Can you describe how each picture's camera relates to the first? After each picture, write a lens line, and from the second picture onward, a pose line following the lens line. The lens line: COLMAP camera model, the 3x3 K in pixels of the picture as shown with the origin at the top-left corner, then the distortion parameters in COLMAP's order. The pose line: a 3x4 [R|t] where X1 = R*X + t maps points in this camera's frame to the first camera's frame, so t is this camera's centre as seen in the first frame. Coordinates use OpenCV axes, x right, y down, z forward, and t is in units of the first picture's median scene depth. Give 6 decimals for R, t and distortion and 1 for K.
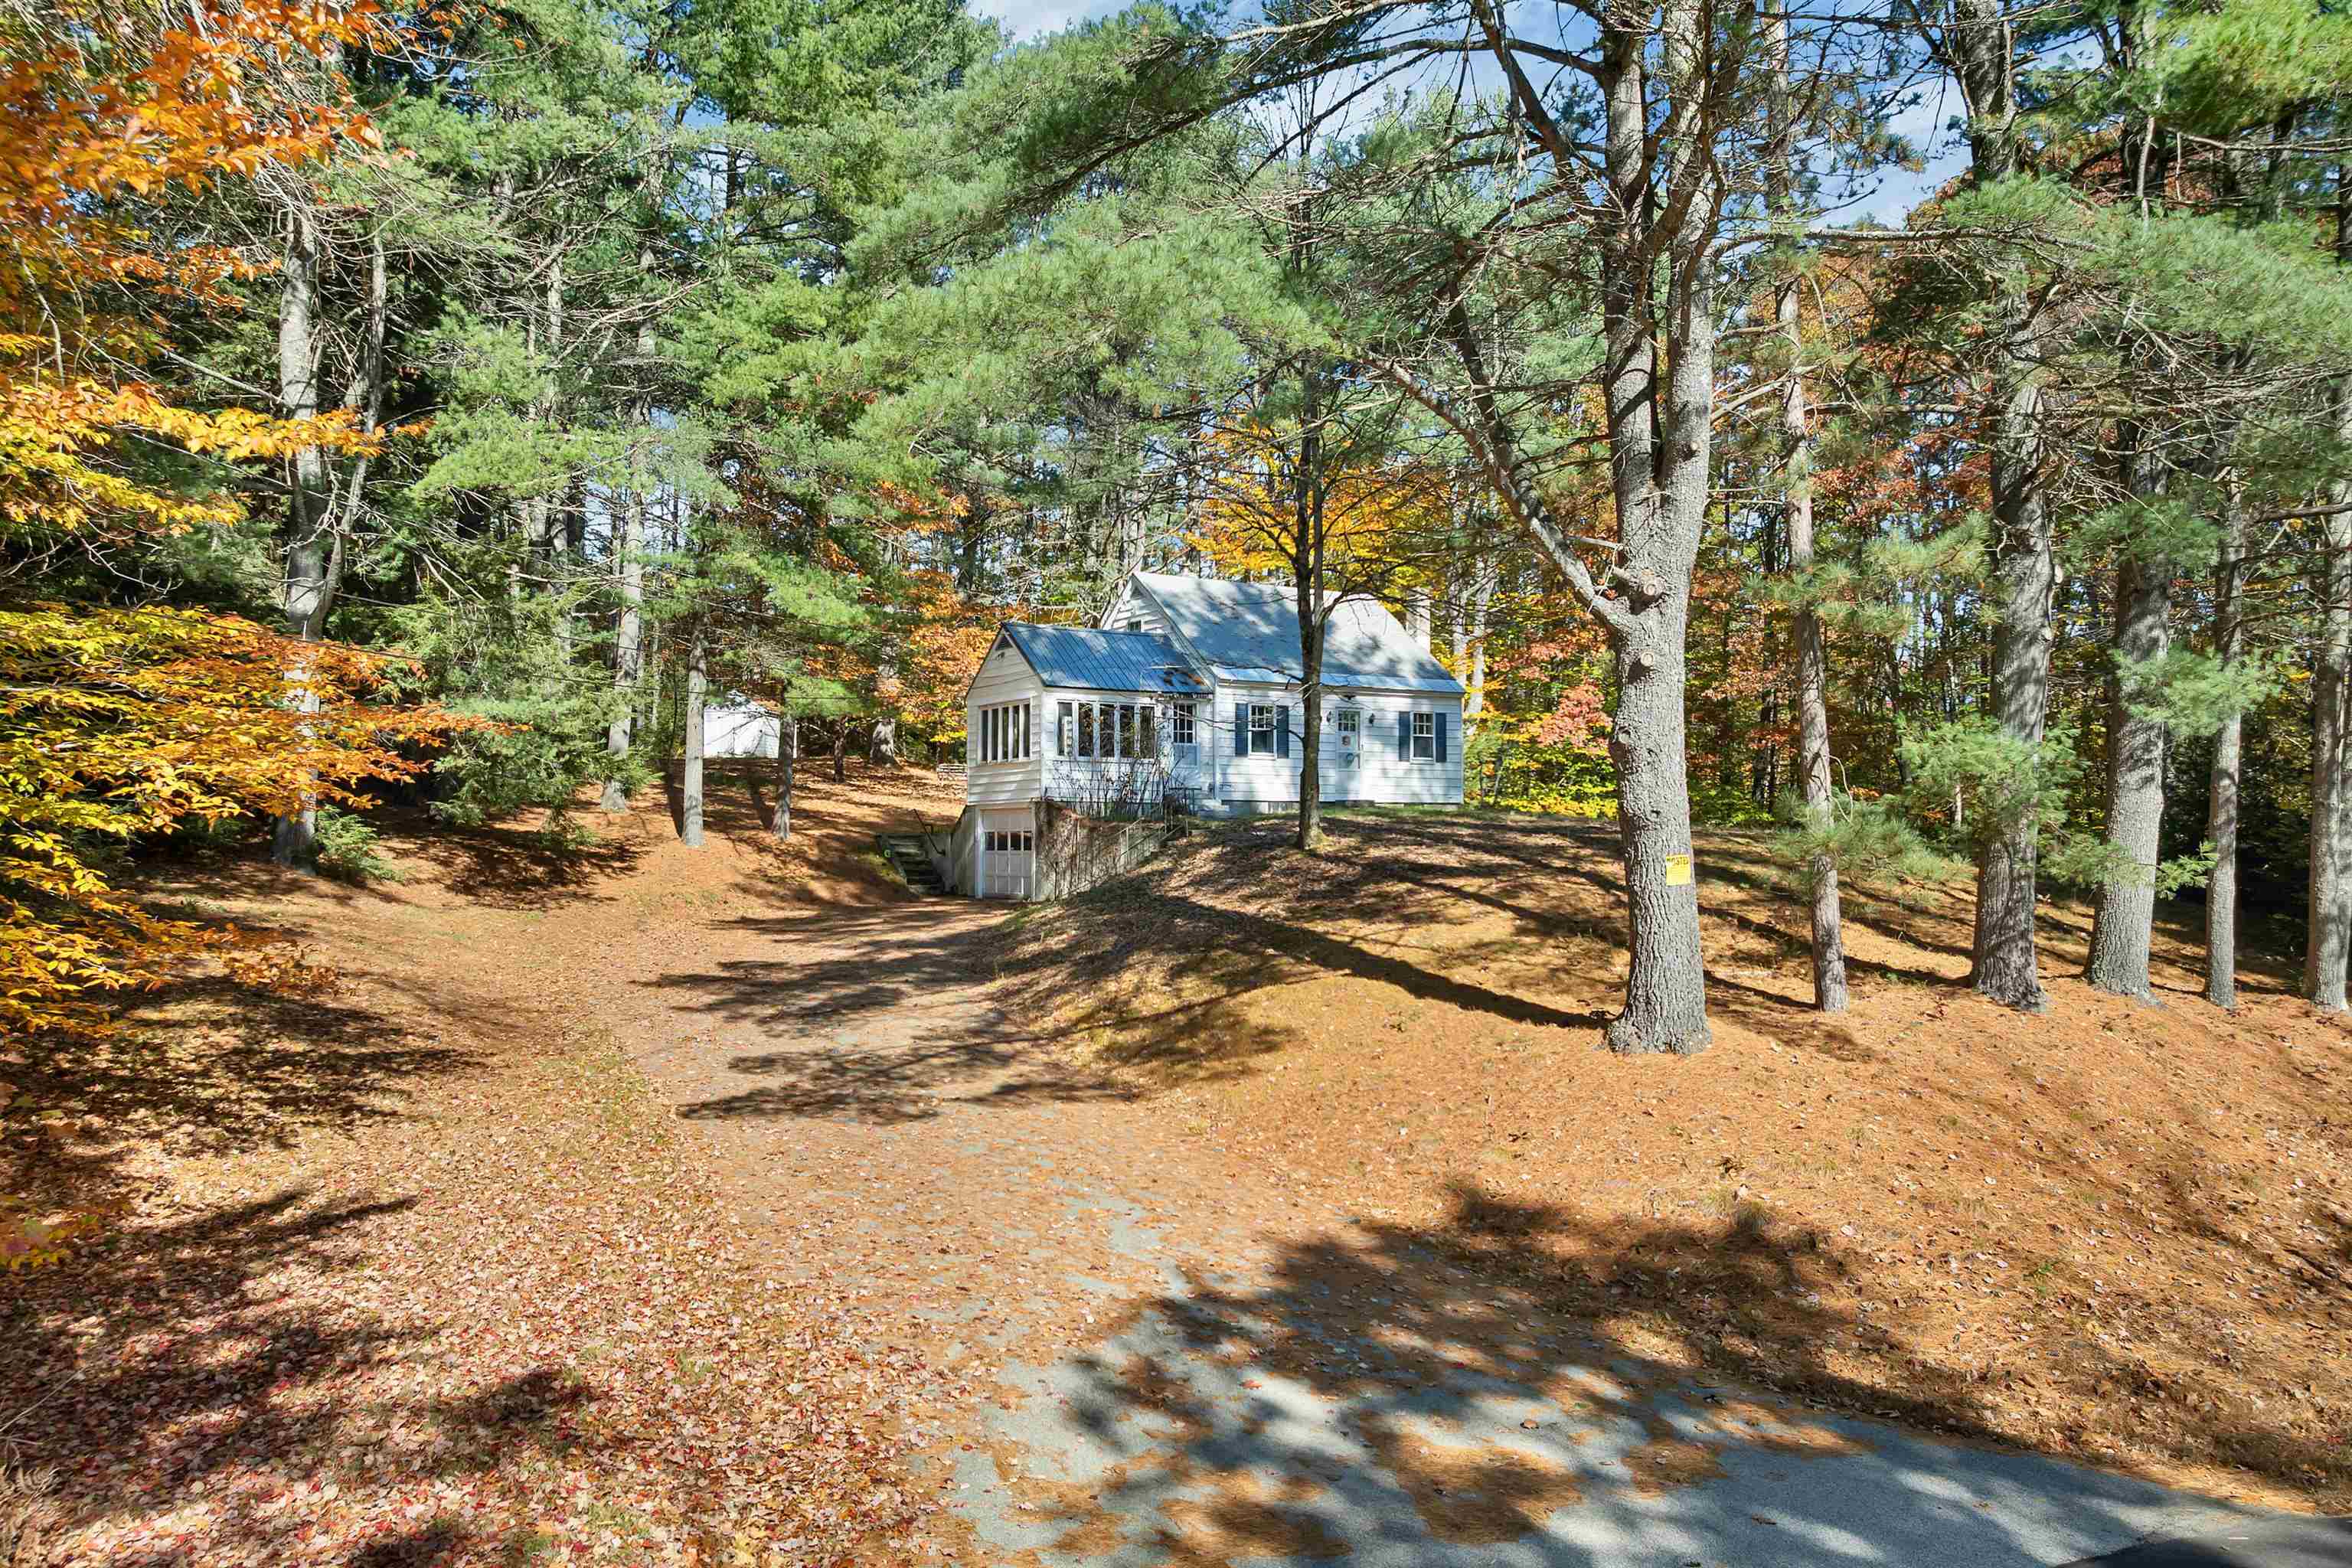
lens RADIAL K [[1712.4, 0, 1159.5], [0, 1712.4, 797.8], [0, 0, 1]] dist [-0.036960, -0.002463]
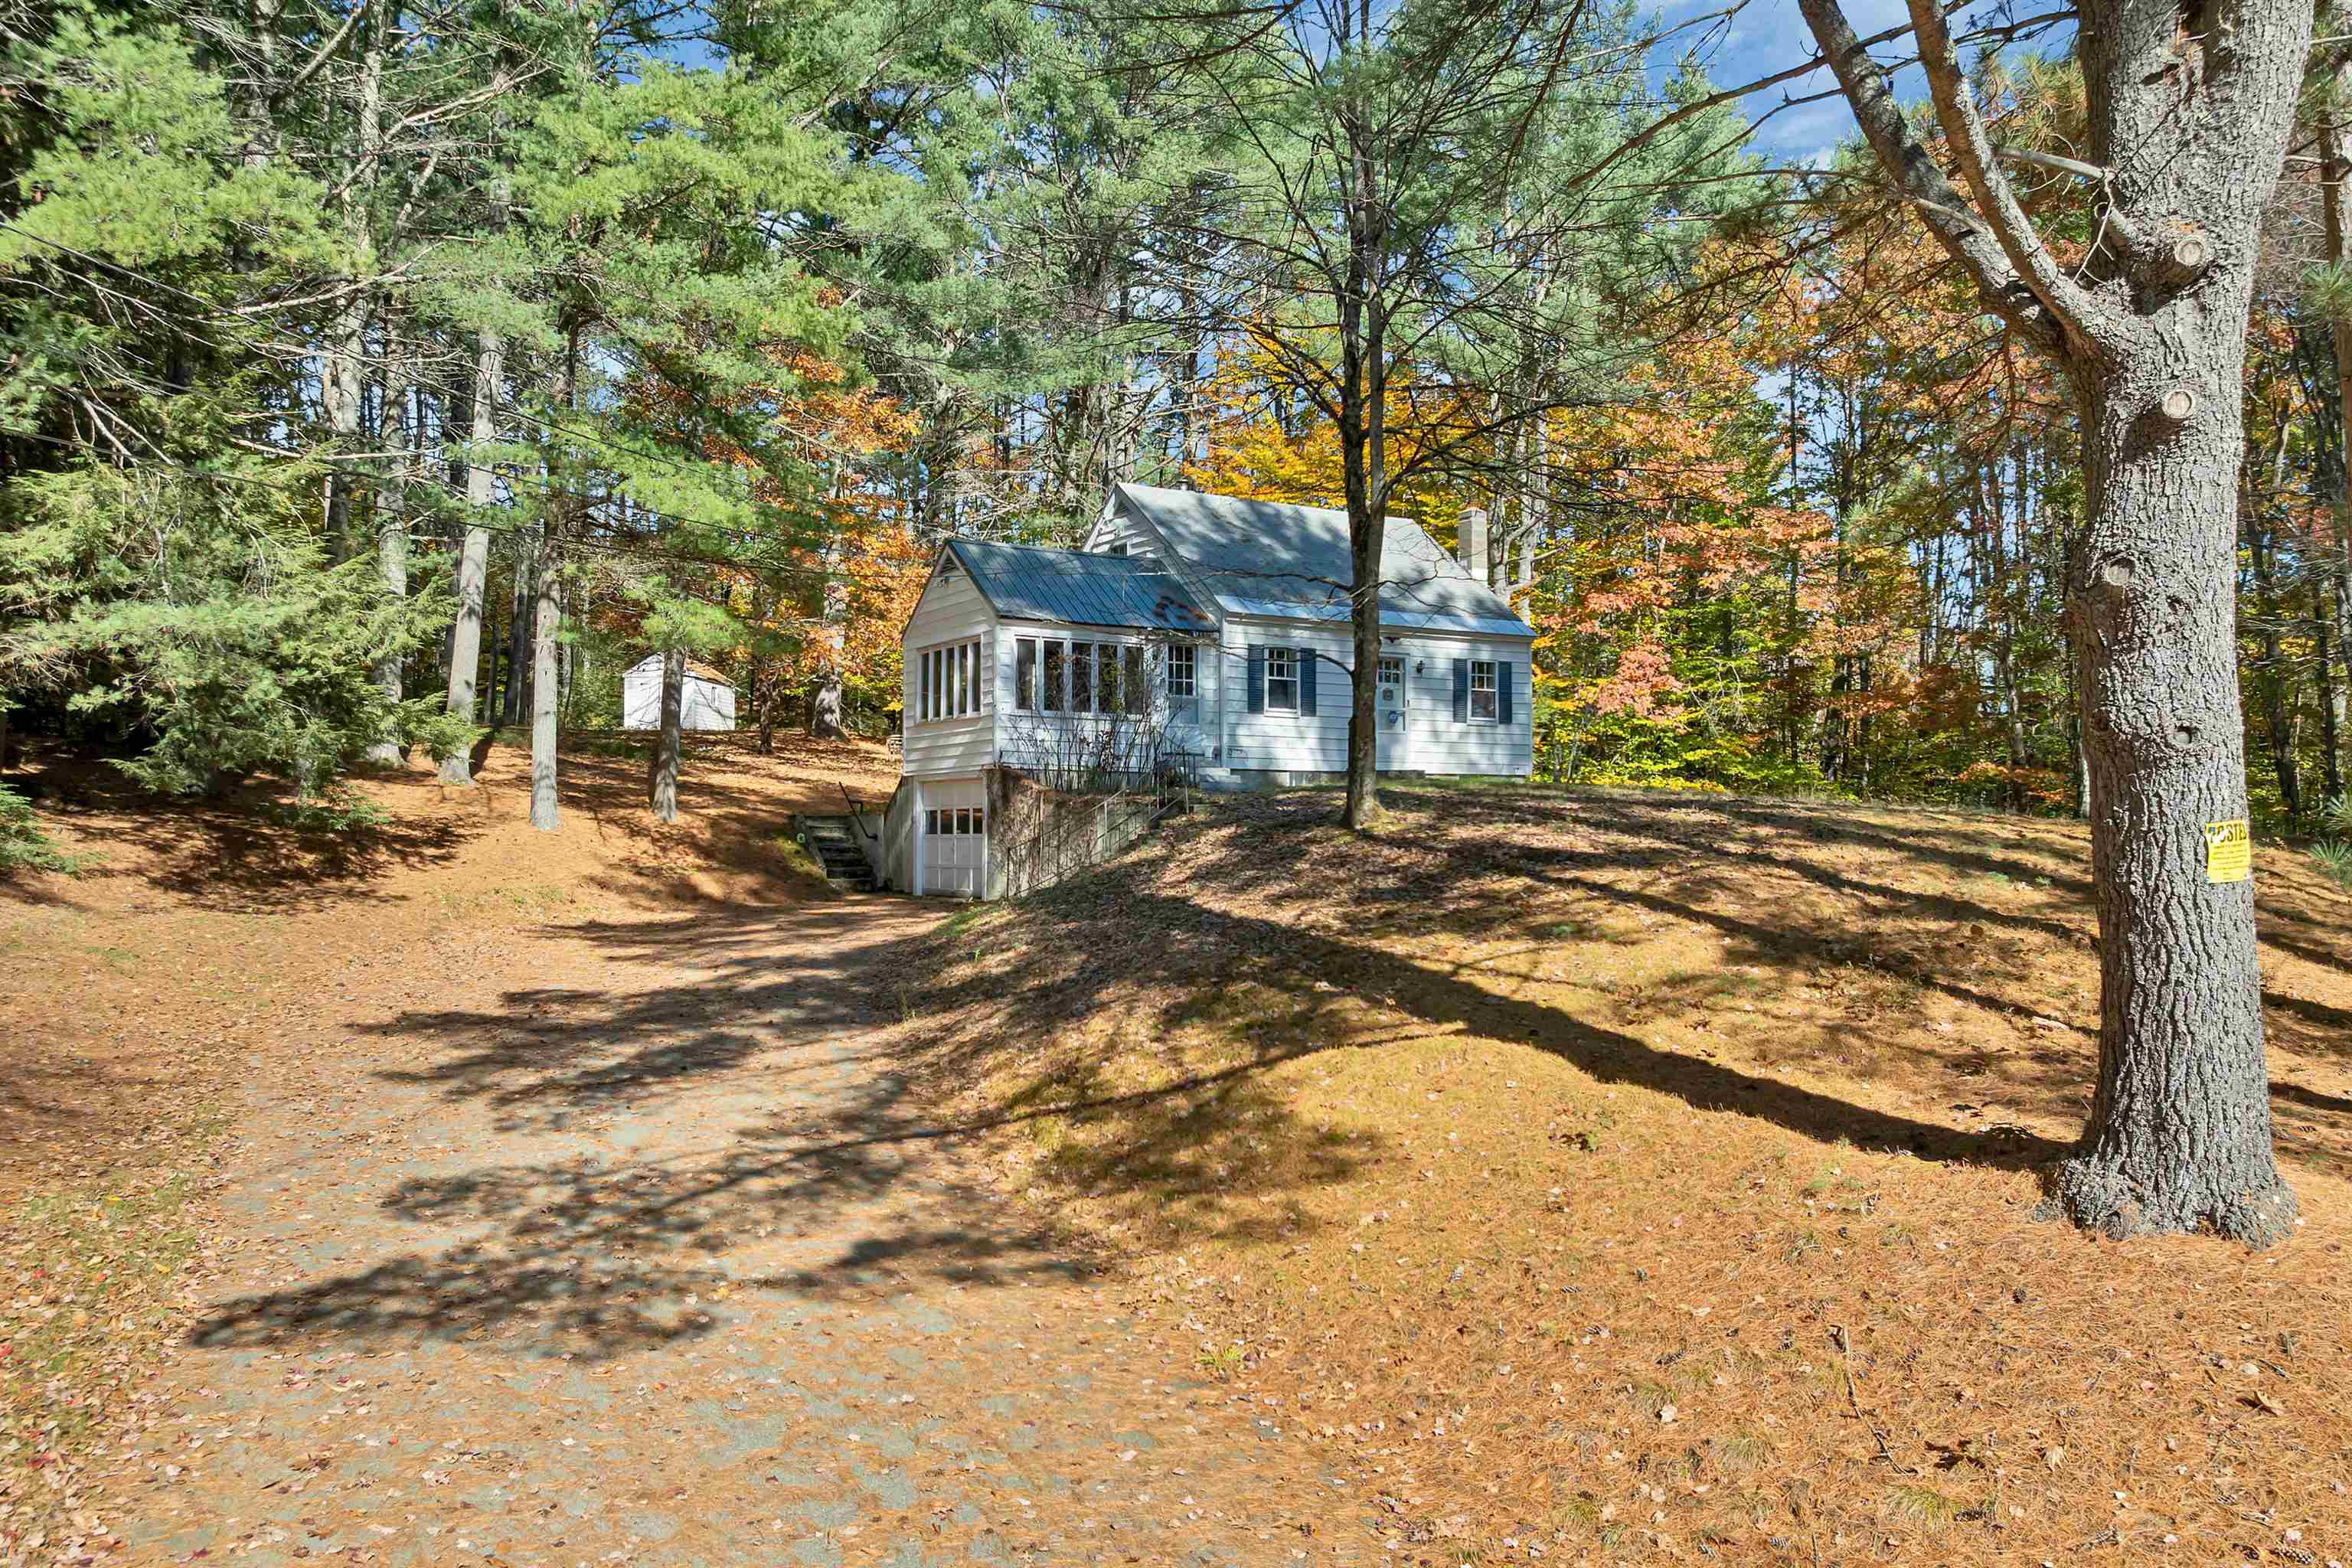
lens RADIAL K [[1712.4, 0, 1159.5], [0, 1712.4, 797.8], [0, 0, 1]] dist [-0.036960, -0.002463]
pose [[0.999992, 0.000668, 0.003894, 0.001628], [-0.000686, 0.999989, 0.004723, 0.012537], [-0.003891, -0.004726, 0.999981, 0.264390]]
